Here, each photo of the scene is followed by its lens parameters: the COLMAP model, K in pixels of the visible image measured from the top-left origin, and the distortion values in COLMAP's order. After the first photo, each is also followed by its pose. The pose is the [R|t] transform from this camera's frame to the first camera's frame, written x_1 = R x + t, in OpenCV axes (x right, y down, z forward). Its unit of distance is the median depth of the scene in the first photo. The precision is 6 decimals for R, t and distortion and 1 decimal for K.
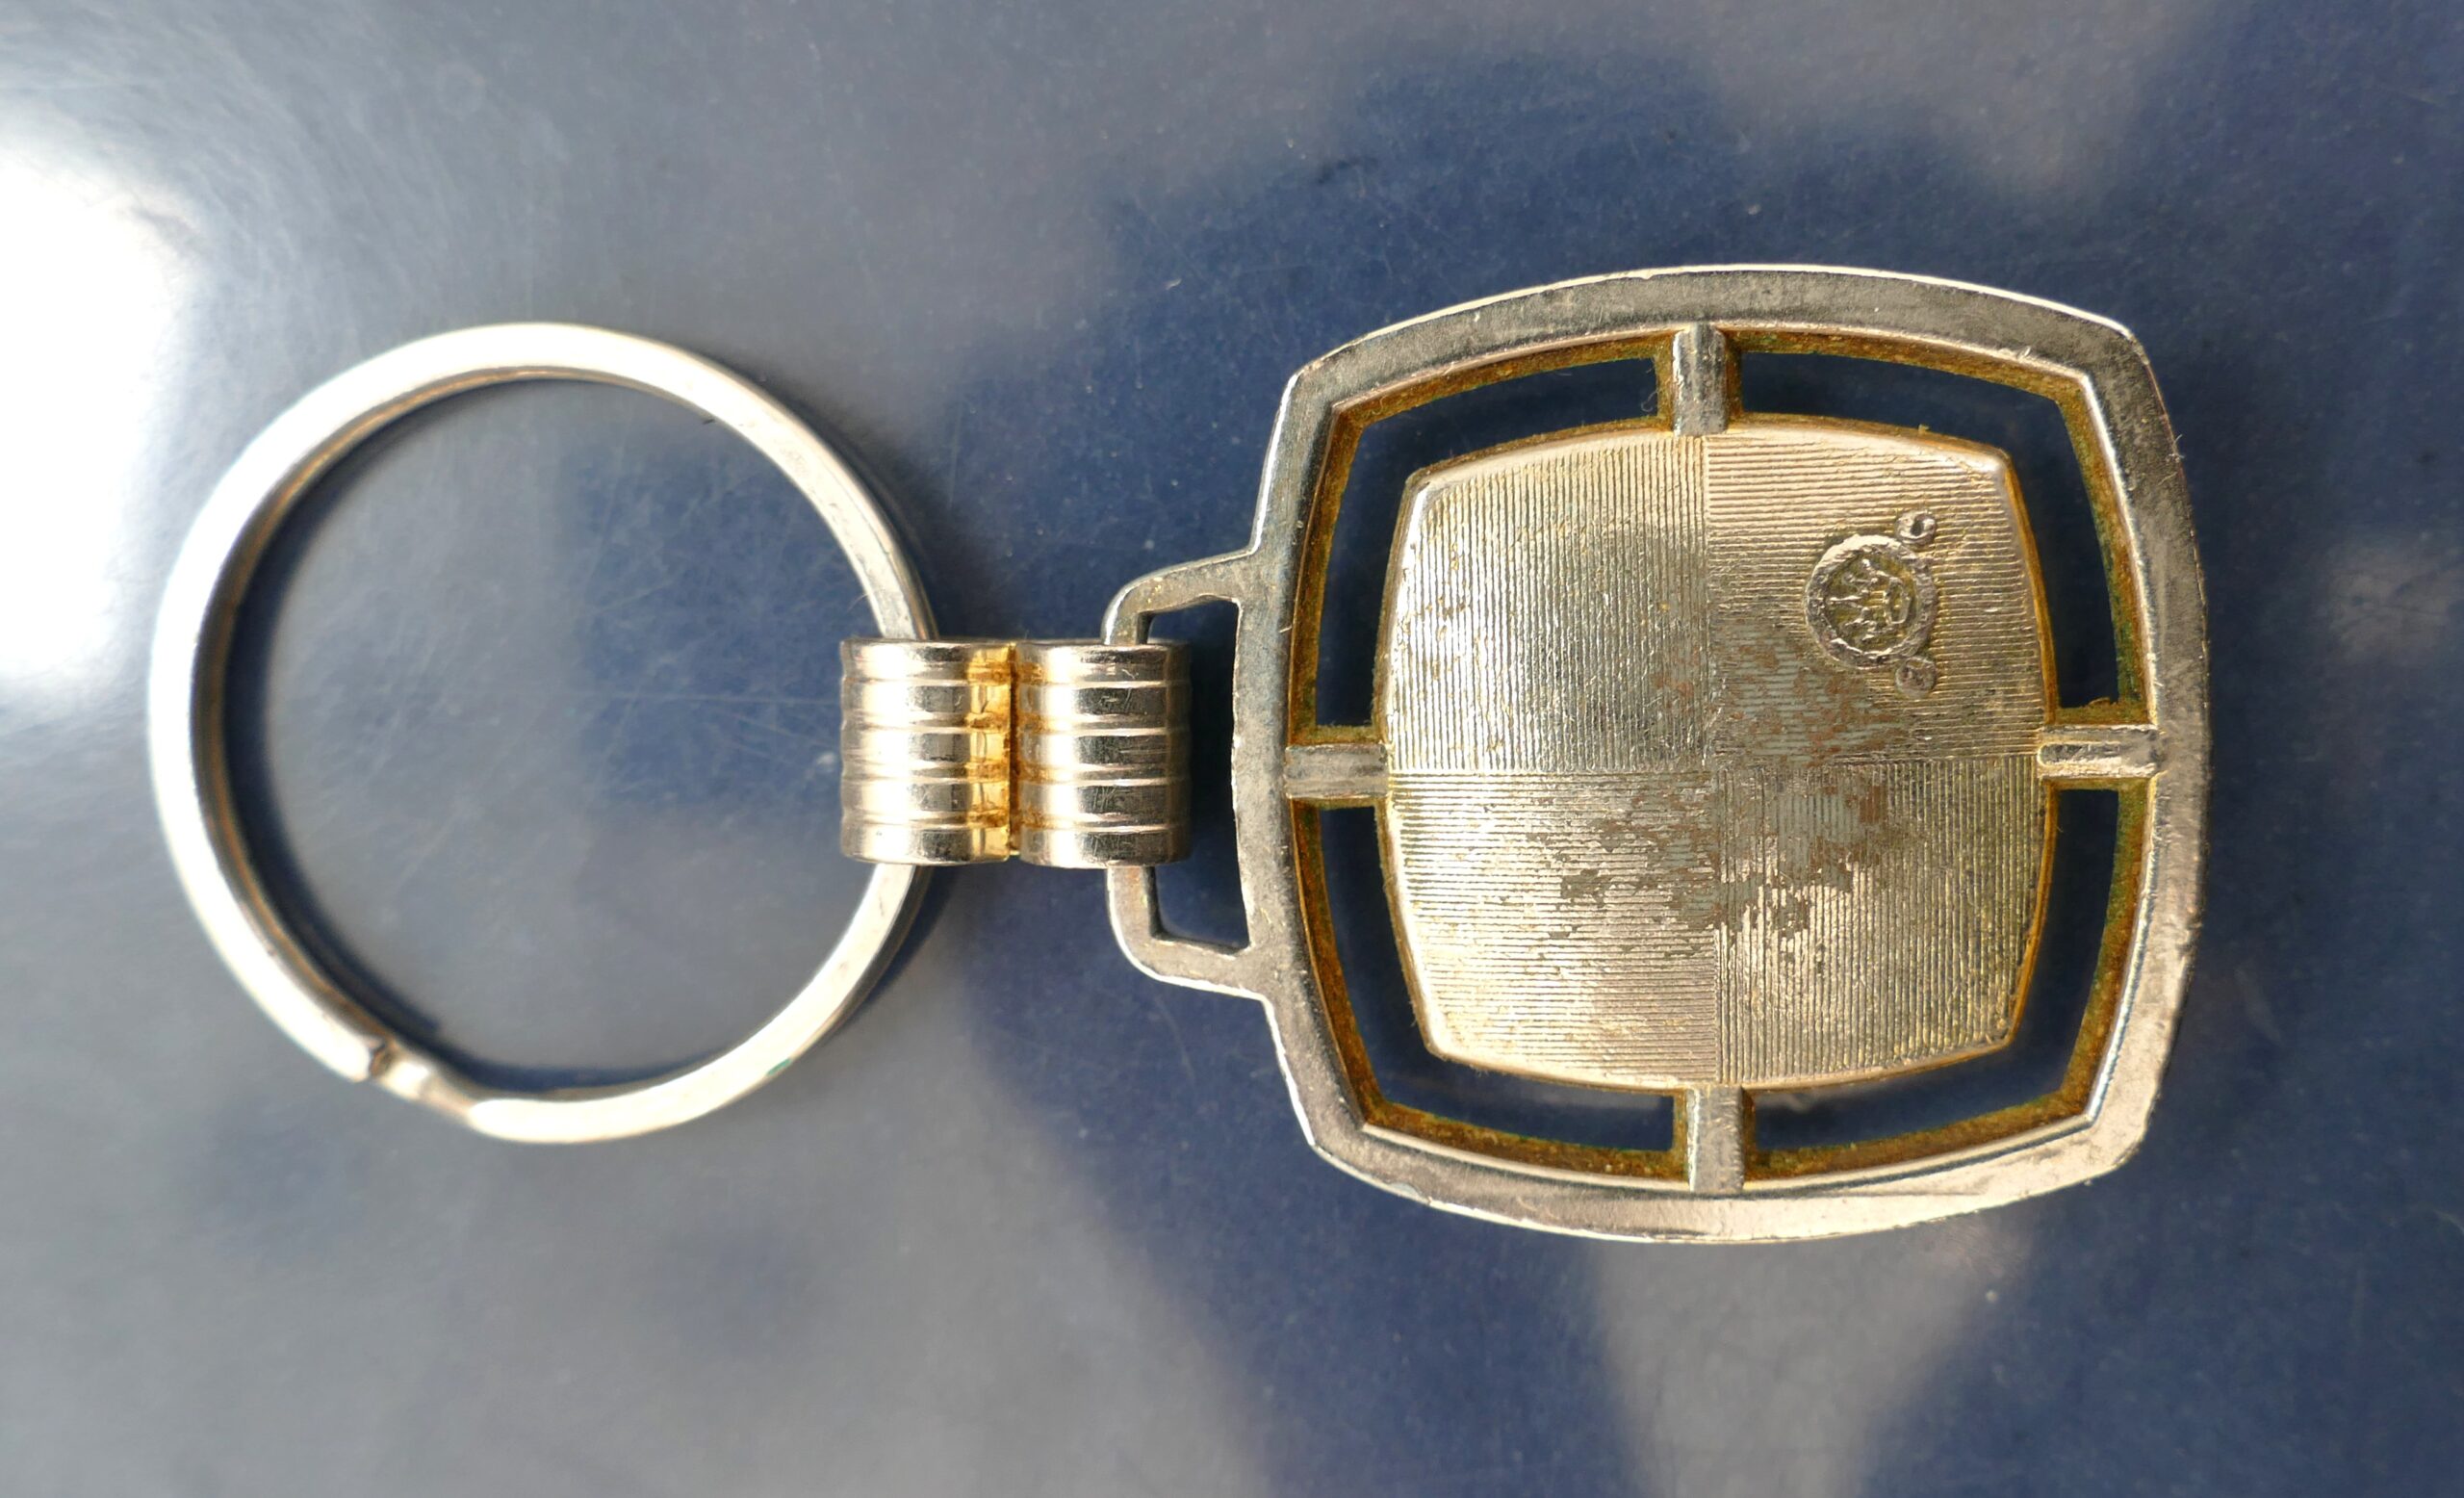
lens RADIAL K [[3134.3, 0, 1232.8], [0, 3134.3, 748.8], [0, 0, 1]] dist [-0.022560, 0.000000]
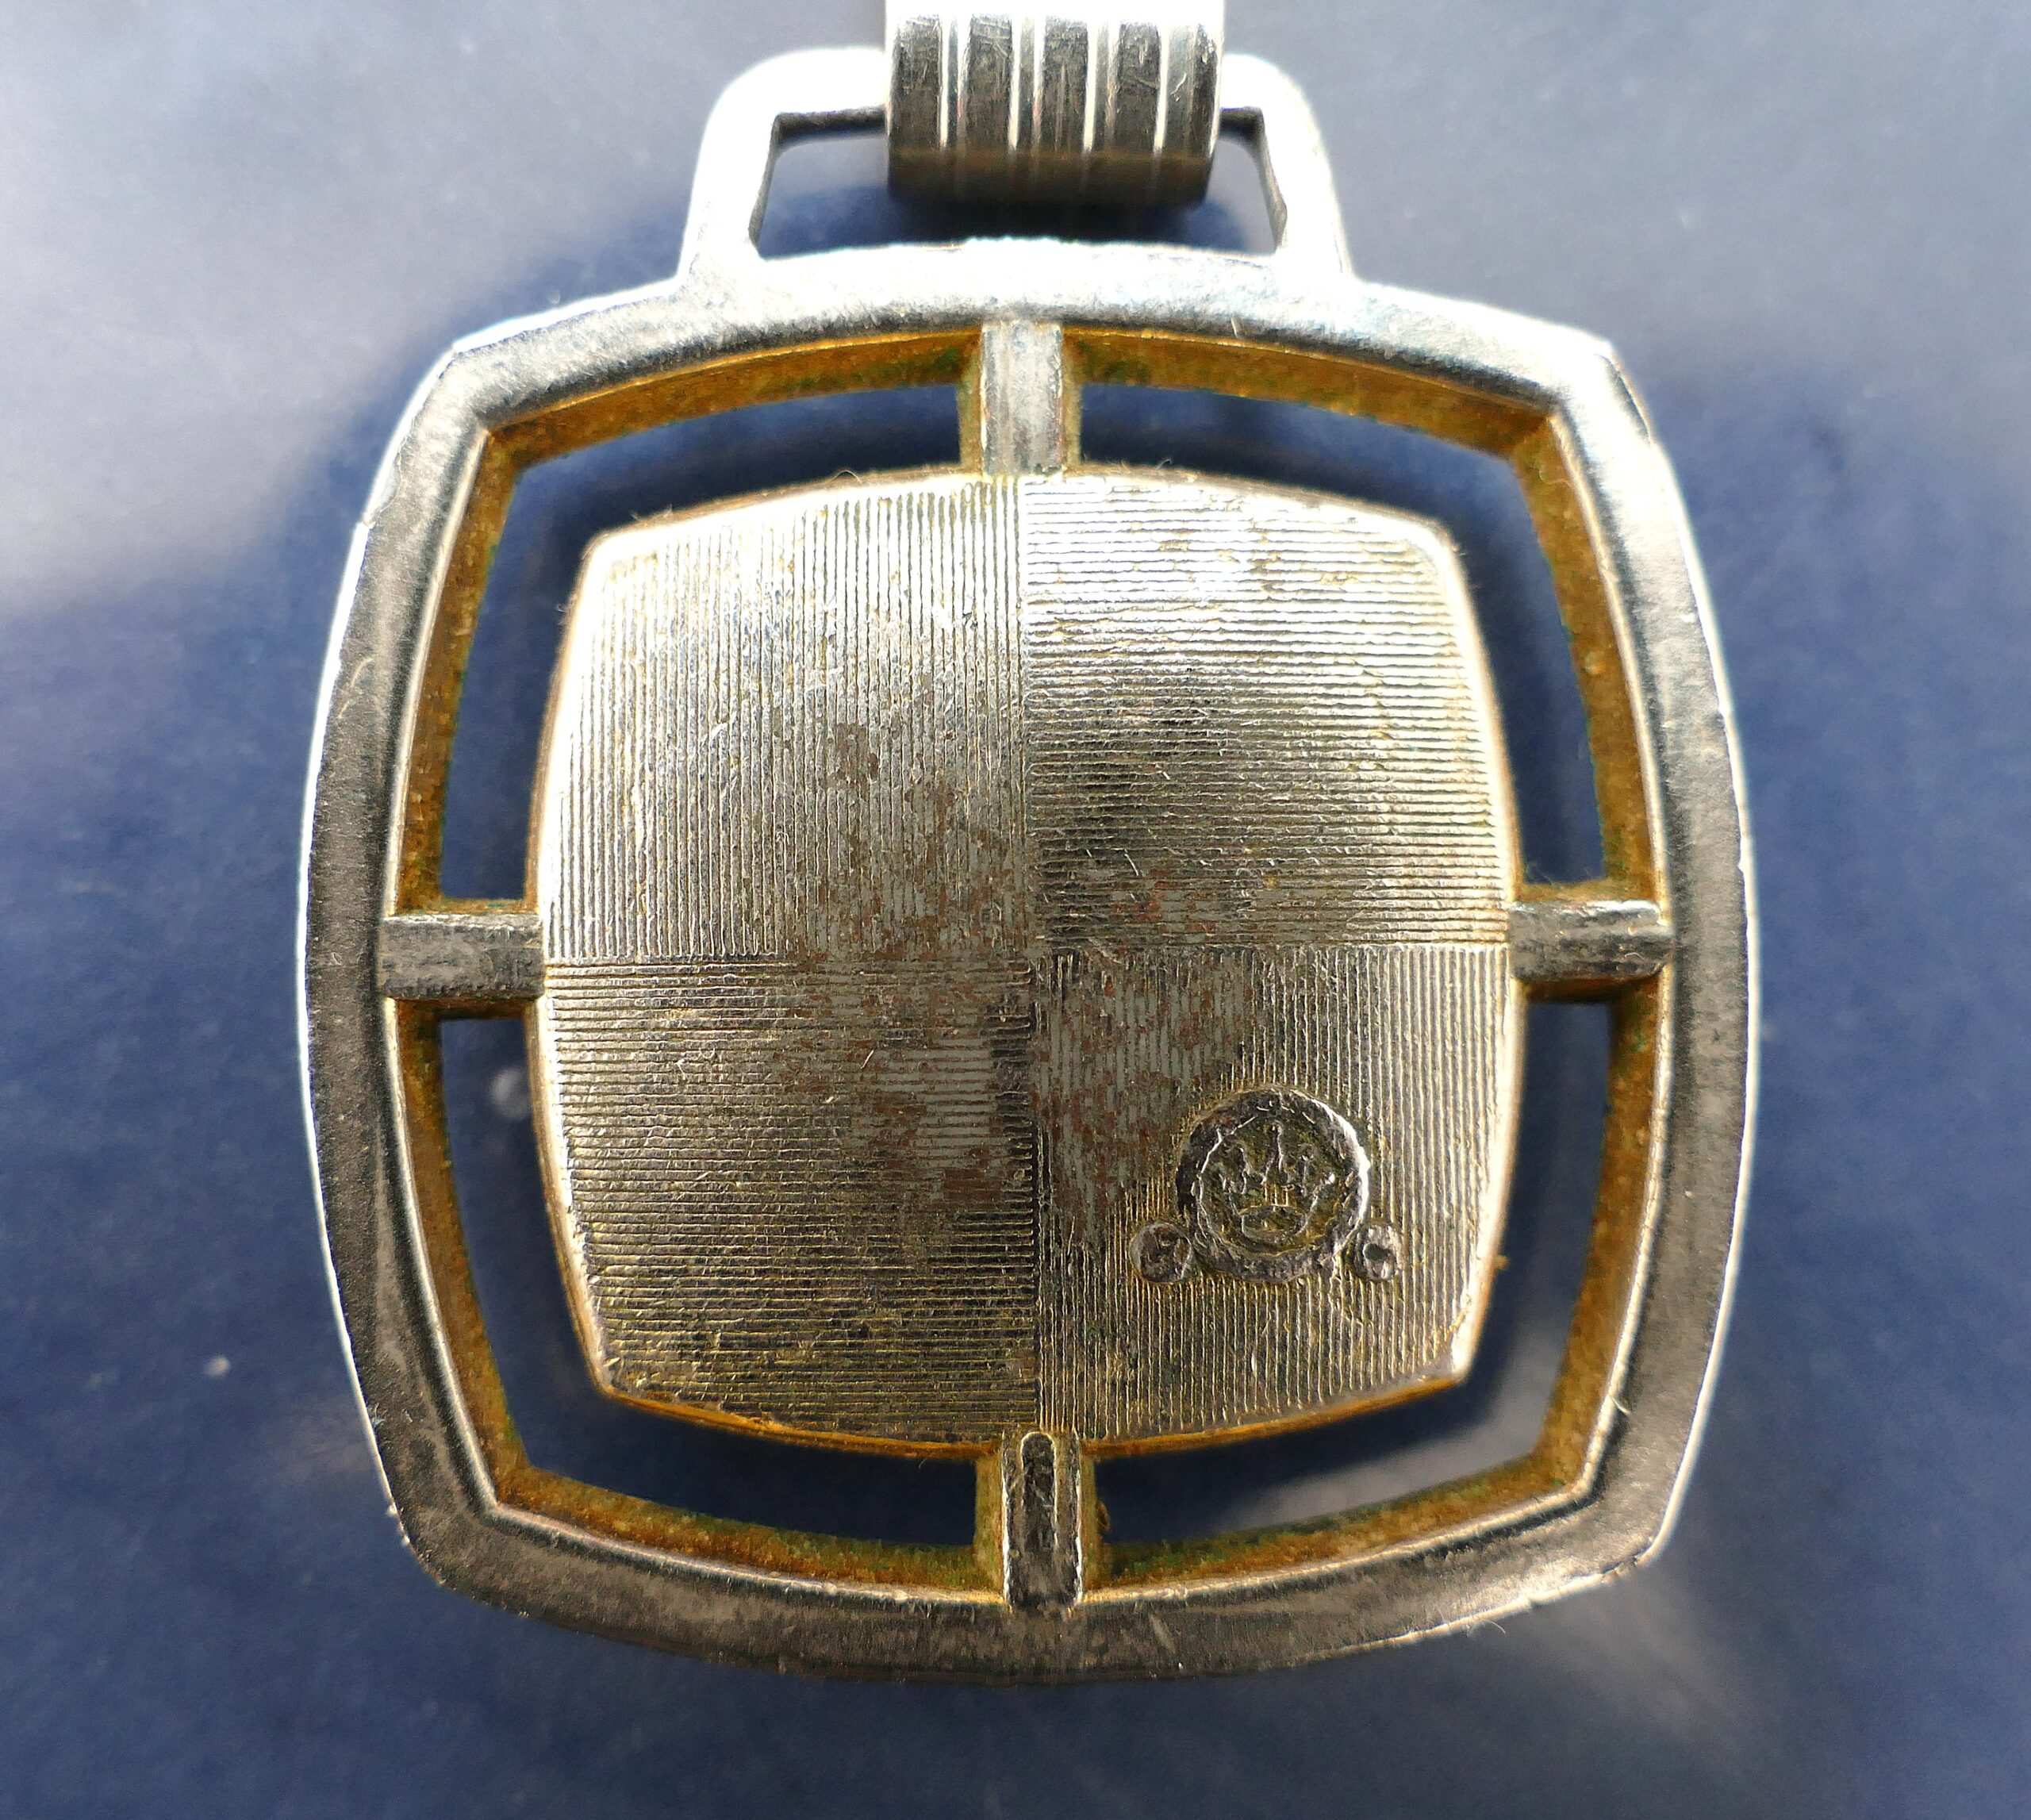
lens RADIAL K [[2493.1, 0, 1015.2], [0, 2493.1, 910.4], [0, 0, 1]] dist [-0.038831, 0.000000]
pose [[-0.020710, 0.997280, 0.070743, 0.106182], [-0.993140, -0.012376, -0.116278, 0.070472], [-0.115086, -0.072666, 0.990694, 0.471872]]
